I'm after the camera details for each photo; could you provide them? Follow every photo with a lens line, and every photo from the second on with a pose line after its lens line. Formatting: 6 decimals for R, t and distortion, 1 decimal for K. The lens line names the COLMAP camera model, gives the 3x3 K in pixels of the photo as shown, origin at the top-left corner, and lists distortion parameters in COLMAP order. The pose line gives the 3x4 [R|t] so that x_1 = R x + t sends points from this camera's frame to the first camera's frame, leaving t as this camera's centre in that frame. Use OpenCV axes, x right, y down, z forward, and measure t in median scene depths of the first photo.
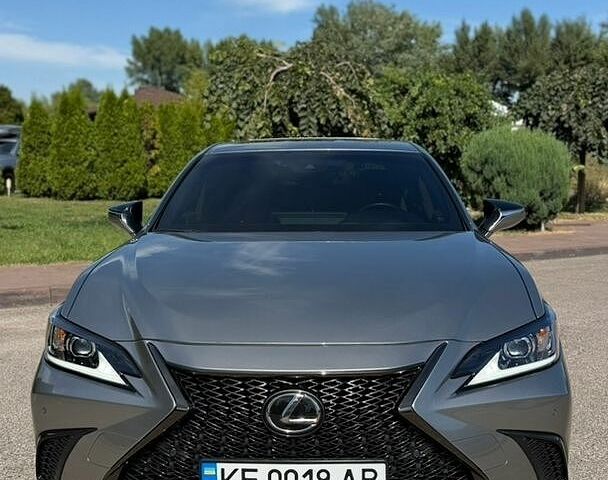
lens RADIAL K [[807.6, 0, 305.4], [0, 807.6, 234.3], [0, 0, 1]] dist [0.138530, 0.000000]
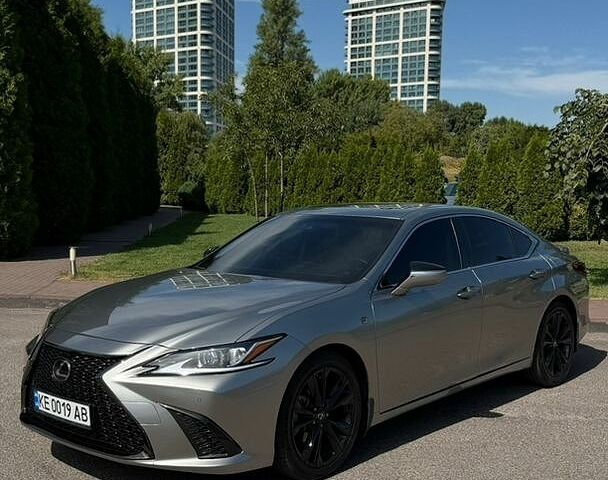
lens RADIAL K [[807.6, 0, 304.7], [0, 807.6, 240.6], [0, 0, 1]] dist [0.138530, 0.000000]
pose [[0.756822, 0.051638, -0.651578, 0.296342], [-0.072606, 0.997347, -0.005293, -0.017654], [0.649576, 0.051315, 0.758563, -0.006431]]
